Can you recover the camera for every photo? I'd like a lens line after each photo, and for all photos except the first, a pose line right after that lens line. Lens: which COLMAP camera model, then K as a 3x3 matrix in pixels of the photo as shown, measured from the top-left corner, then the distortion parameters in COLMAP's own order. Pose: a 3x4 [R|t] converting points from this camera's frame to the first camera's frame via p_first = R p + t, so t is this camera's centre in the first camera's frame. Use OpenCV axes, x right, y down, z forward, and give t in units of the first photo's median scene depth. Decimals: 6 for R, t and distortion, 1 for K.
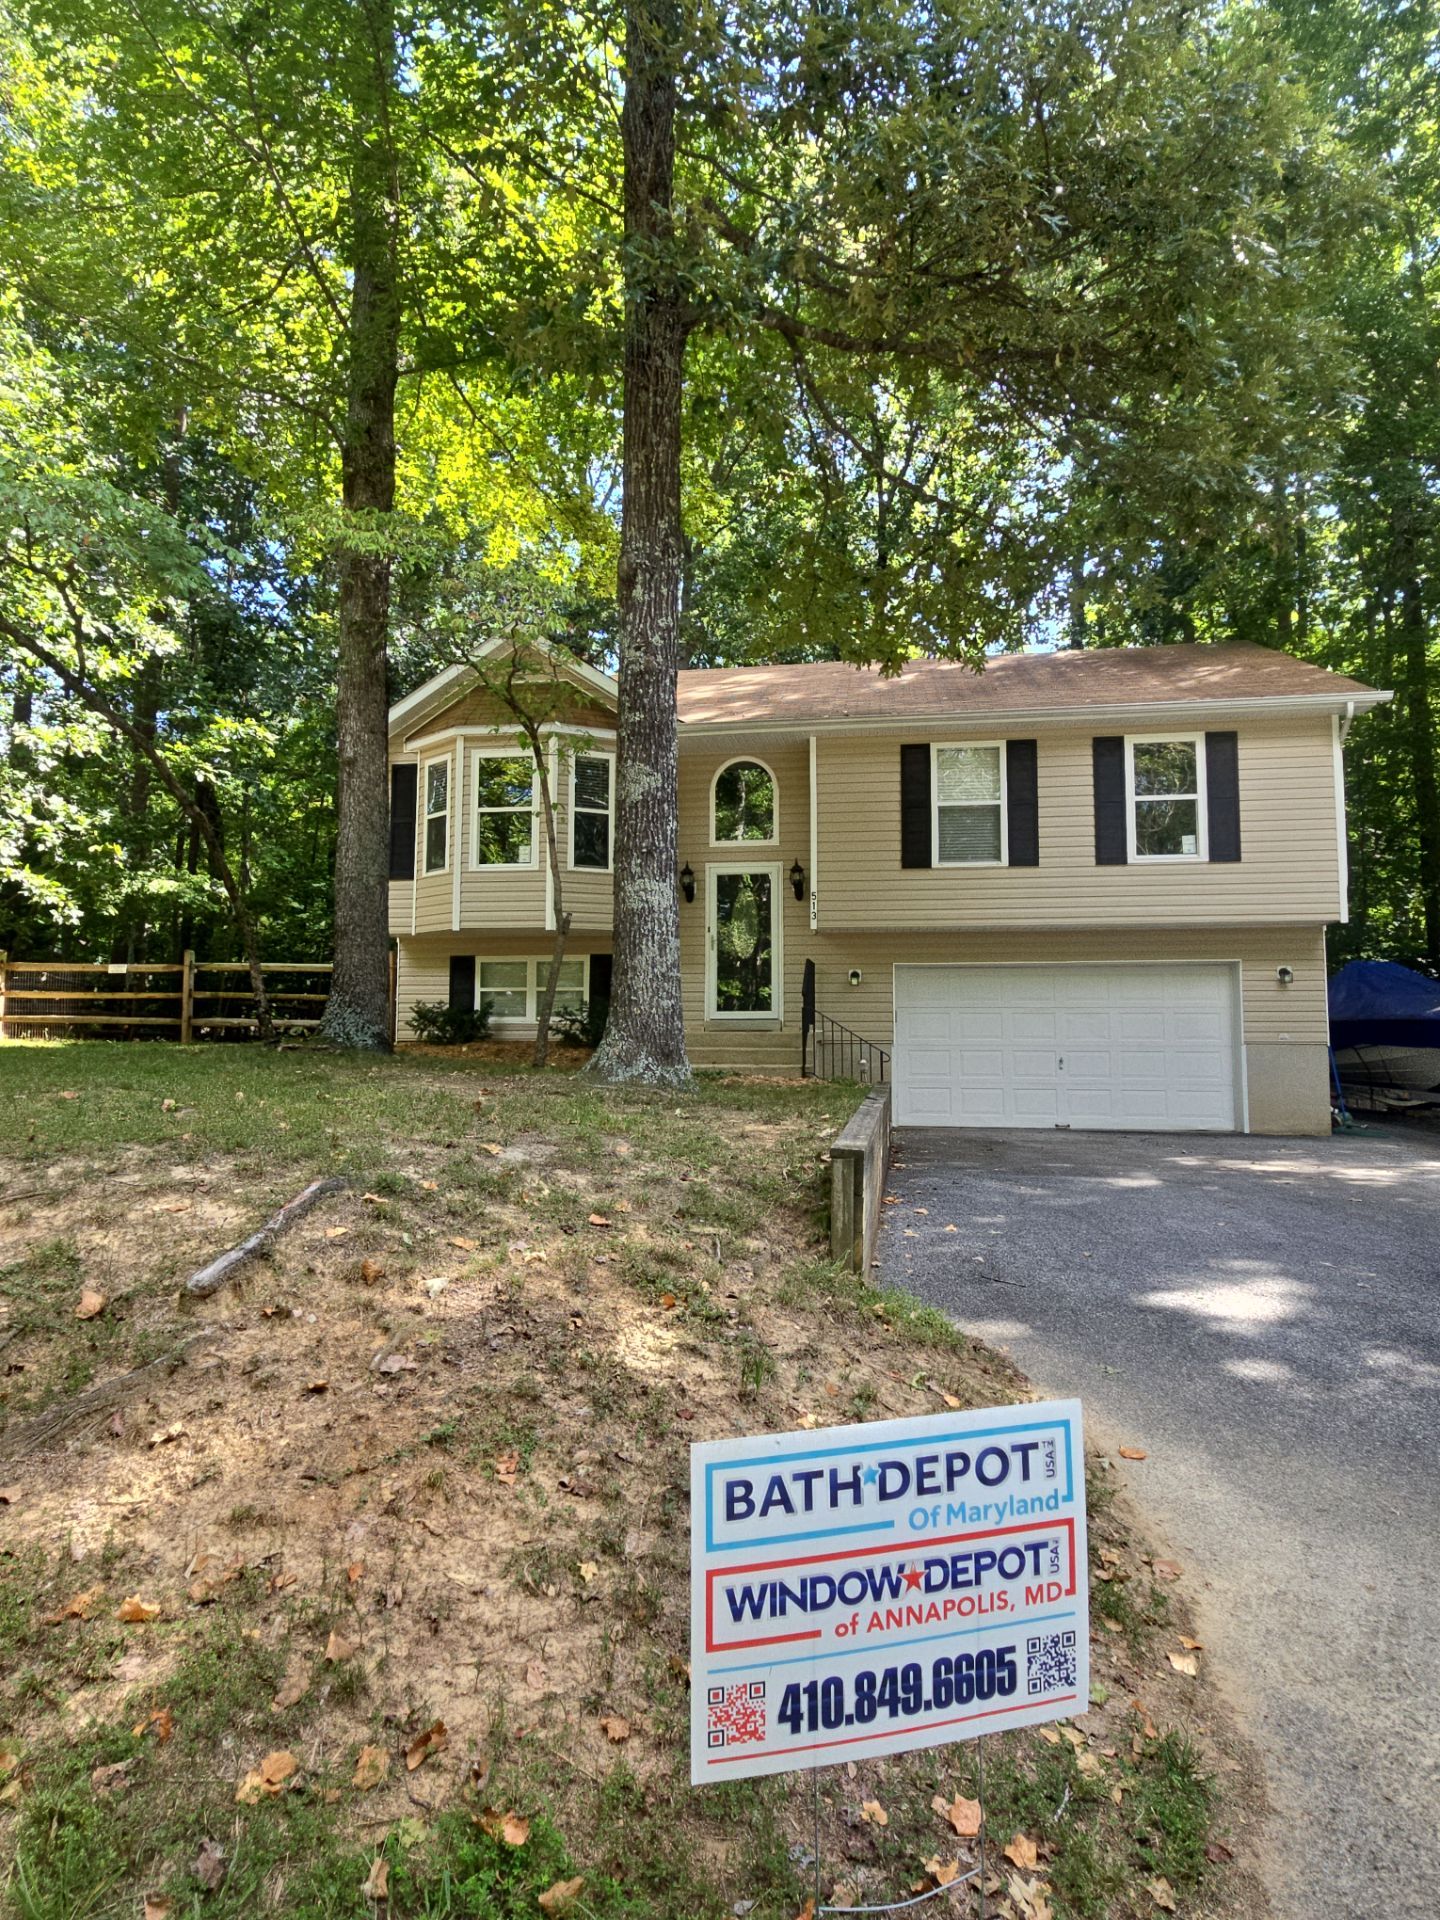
lens RADIAL K [[1055.6, 0, 719.7], [0, 1055.6, 953.1], [0, 0, 1]] dist [-0.004317, -0.000374]
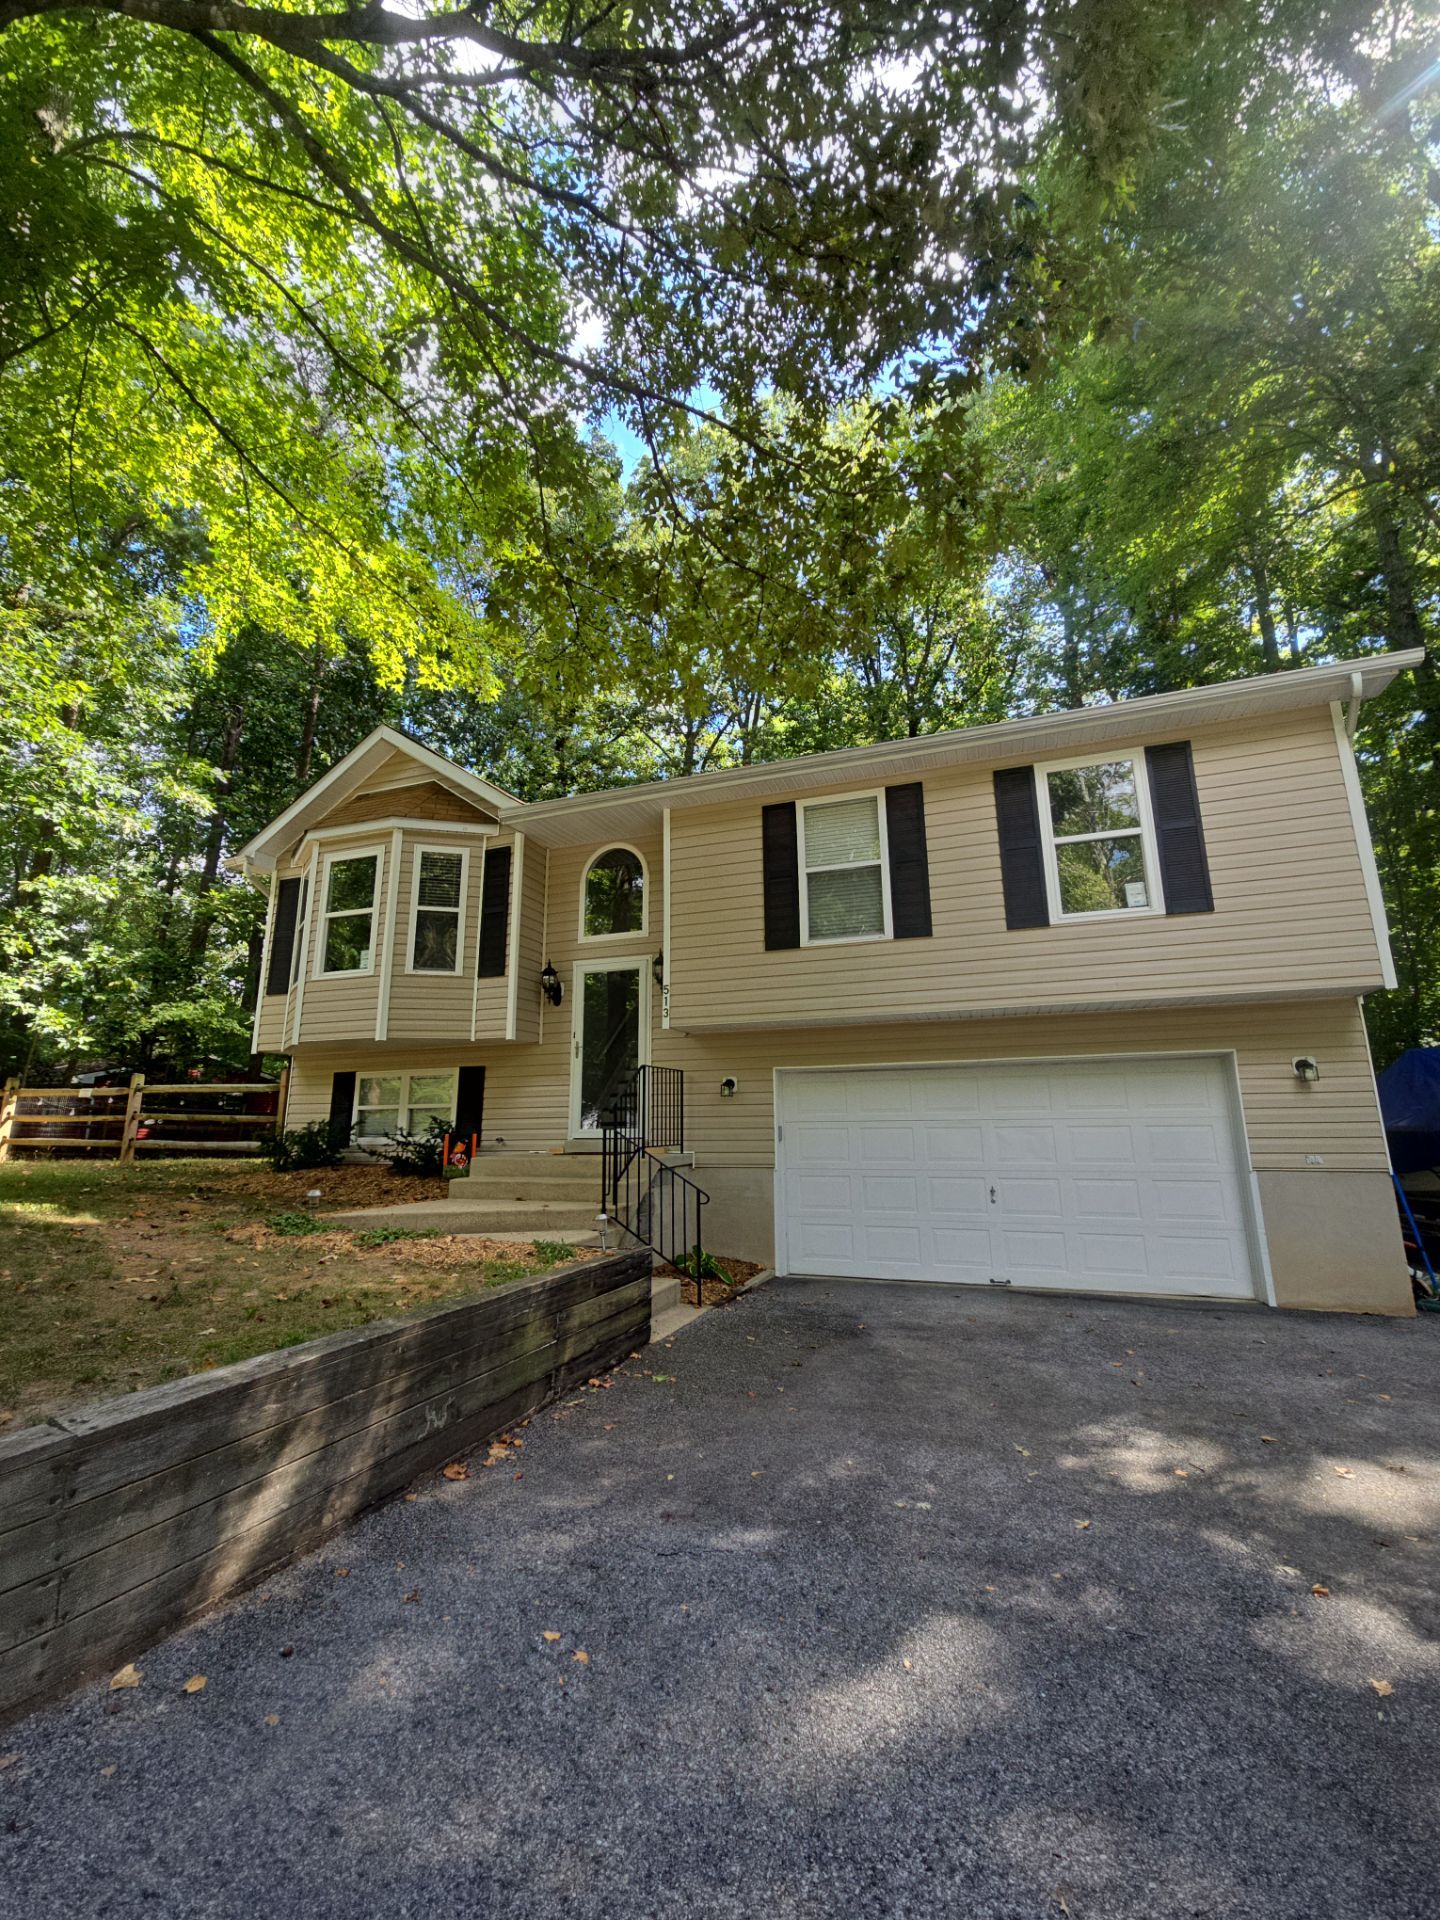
lens RADIAL K [[788.5, 0, 707.5], [0, 788.5, 958.9], [0, 0, 1]] dist [0.001821, 0.000193]
pose [[0.983044, -0.051515, -0.175986, 0.236030], [0.027645, 0.990393, -0.135490, 0.007830], [0.181275, 0.128327, 0.975024, 0.397843]]
